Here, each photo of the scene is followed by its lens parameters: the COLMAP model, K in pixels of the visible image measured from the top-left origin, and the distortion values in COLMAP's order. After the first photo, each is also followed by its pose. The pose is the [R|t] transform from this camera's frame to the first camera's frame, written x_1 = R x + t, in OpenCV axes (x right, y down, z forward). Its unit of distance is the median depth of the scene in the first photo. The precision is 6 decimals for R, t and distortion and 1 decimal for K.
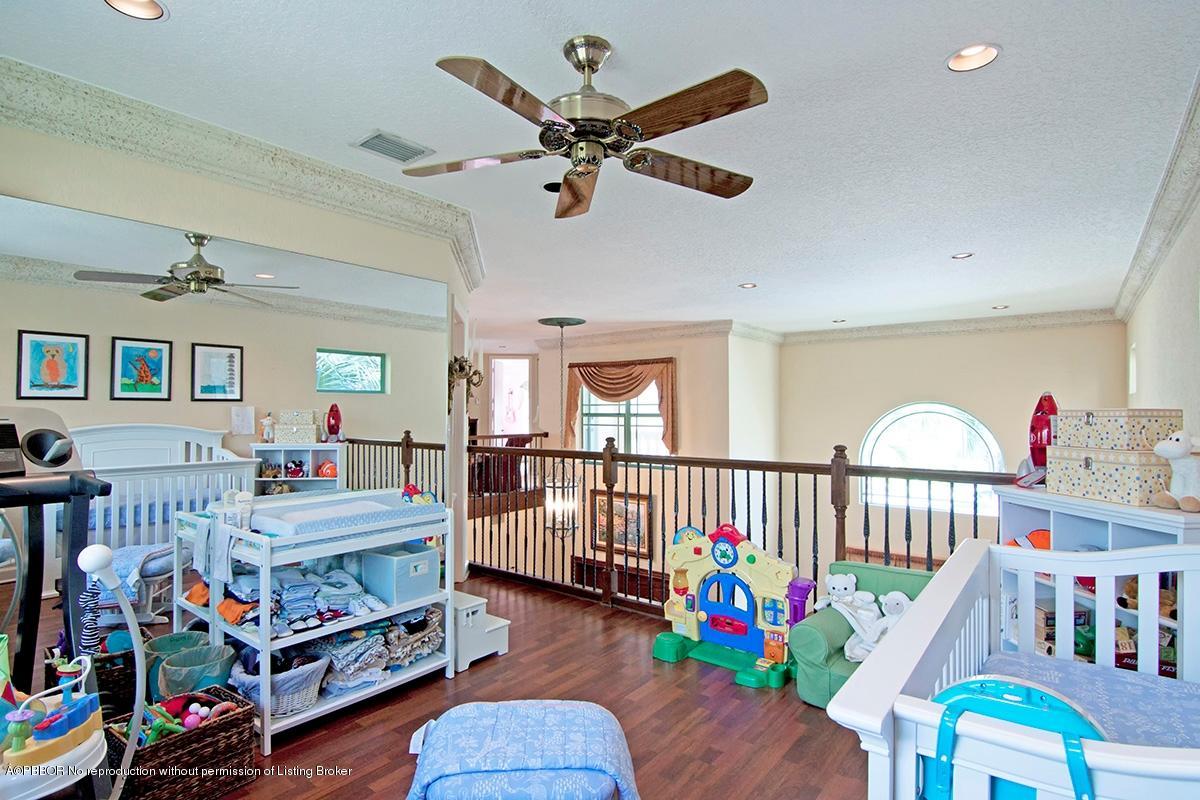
lens RADIAL K [[621.2, 0, 597.6], [0, 621.2, 402.1], [0, 0, 1]] dist [0.002260, -0.015218]
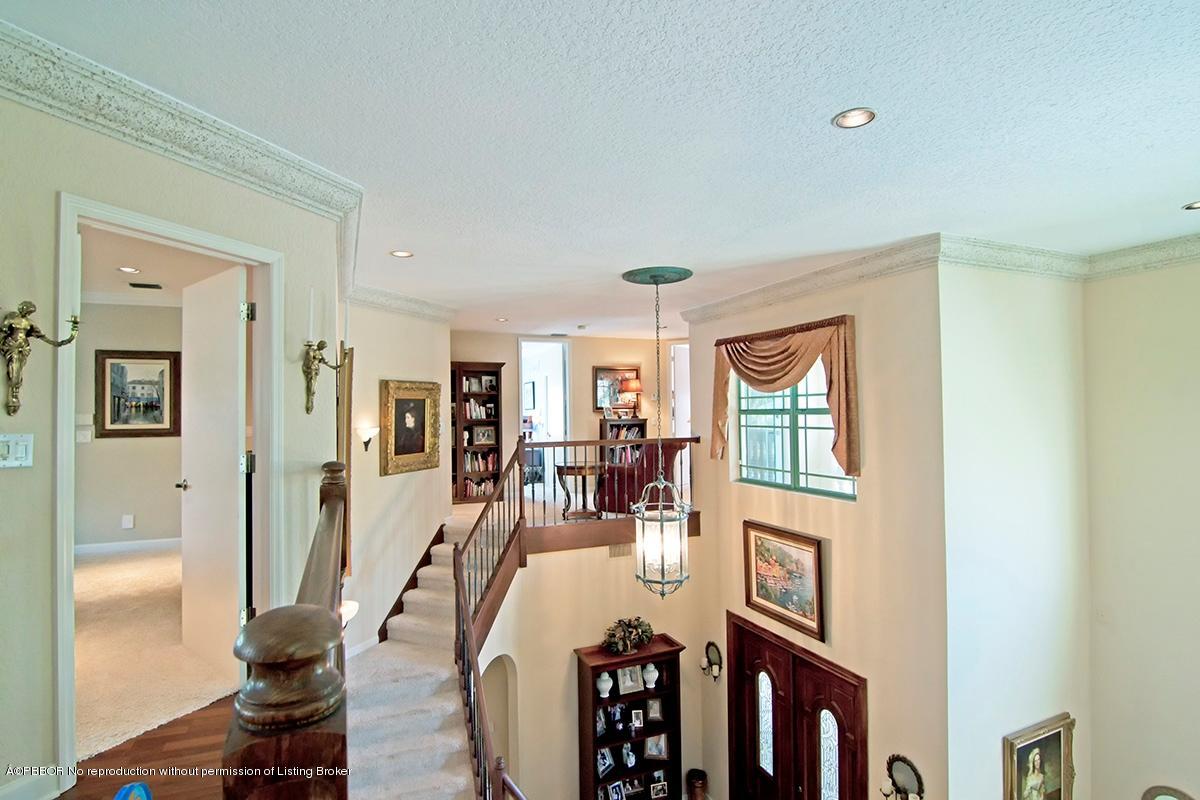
lens RADIAL K [[606.9, 0, 597.5], [0, 606.9, 400.8], [0, 0, 1]] dist [-0.003493, -0.013248]
pose [[0.870224, -0.019839, -0.492257, 0.189880], [0.020047, 0.999787, -0.004854, 0.008794], [0.492248, -0.005644, 0.870436, 0.348109]]
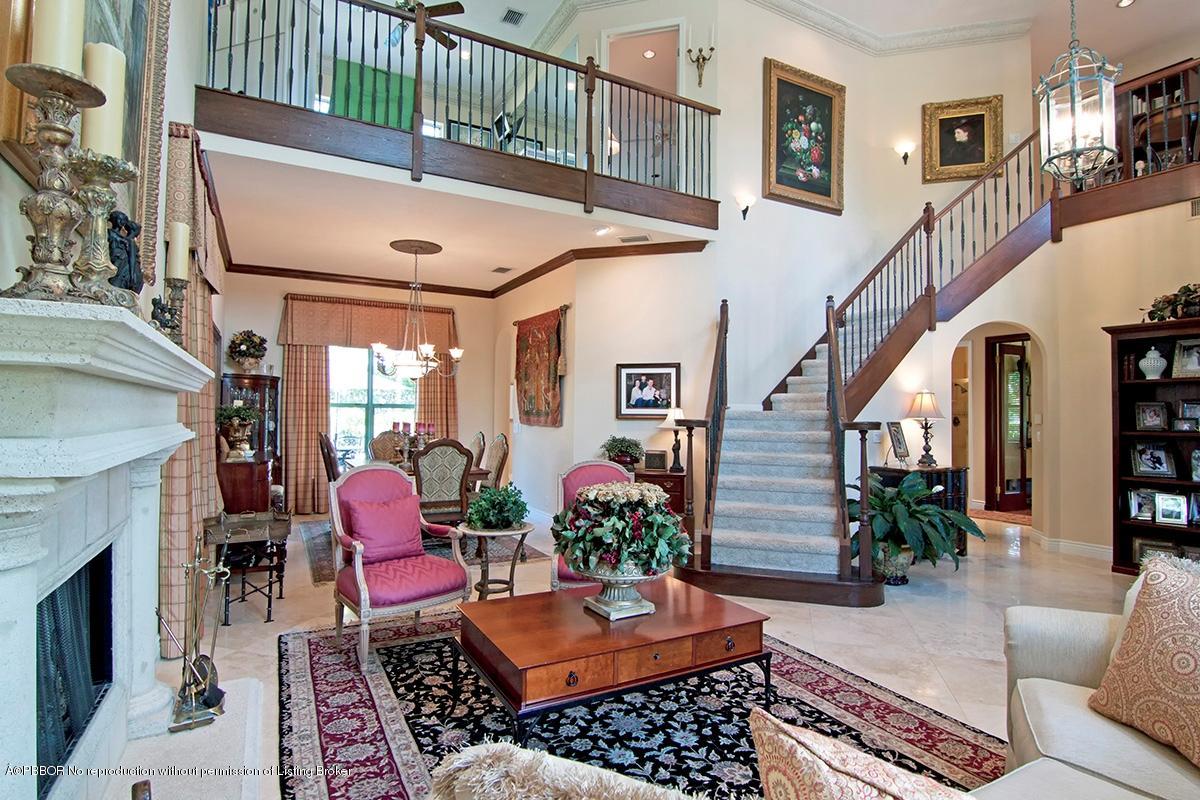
lens RADIAL K [[606.9, 0, 597.5], [0, 606.9, 400.8], [0, 0, 1]] dist [-0.003493, -0.013248]
pose [[-0.399030, -0.022305, -0.916666, 0.560606], [0.004017, 0.999652, -0.026073, 0.388816], [0.916929, -0.014086, -0.398802, 0.723675]]
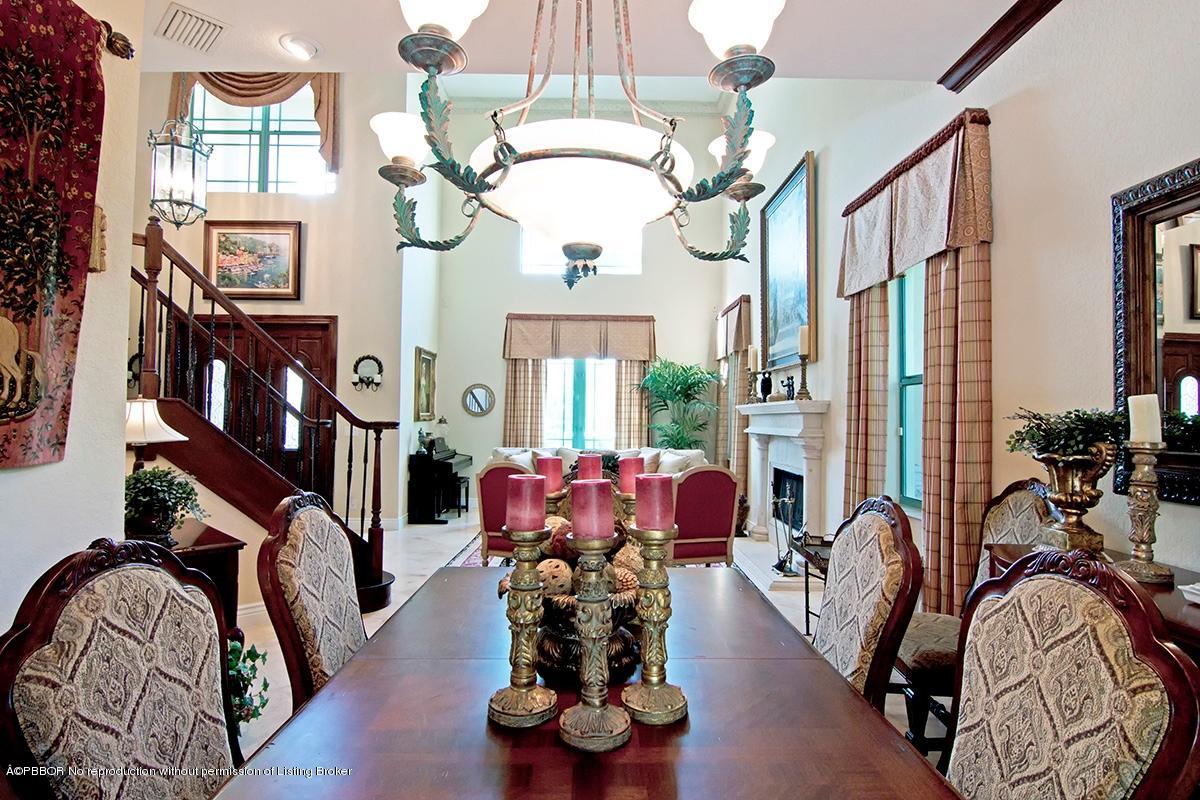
lens RADIAL K [[621.2, 0, 597.6], [0, 621.2, 402.1], [0, 0, 1]] dist [0.002260, -0.015218]
pose [[0.782636, 0.029623, 0.621774, -0.104547], [-0.023764, 0.999561, -0.017710, 0.382137], [-0.622025, -0.000915, 0.782997, 0.116328]]
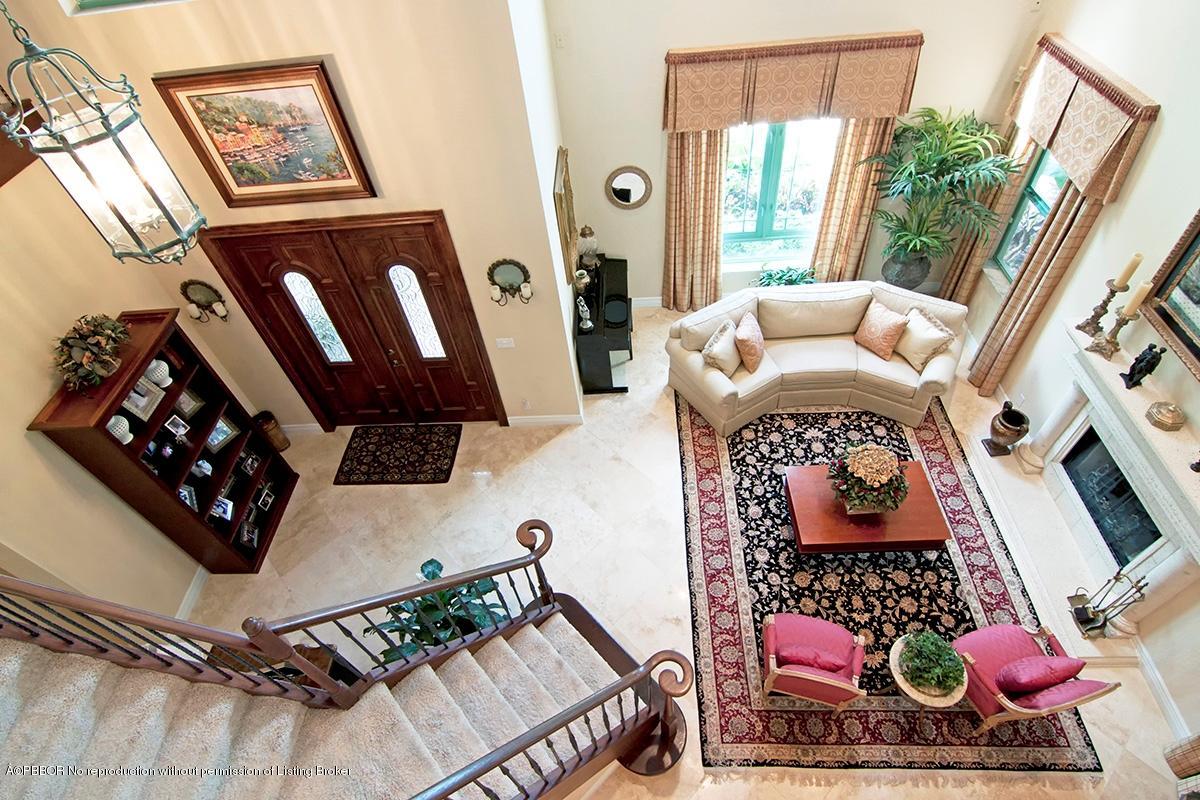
lens RADIAL K [[606.9, 0, 597.5], [0, 606.9, 400.8], [0, 0, 1]] dist [-0.003493, -0.013248]
pose [[0.801140, -0.489201, 0.344757, -0.017283], [0.079356, 0.657802, 0.748999, 0.009918], [-0.593193, -0.572694, 0.565812, 0.507951]]
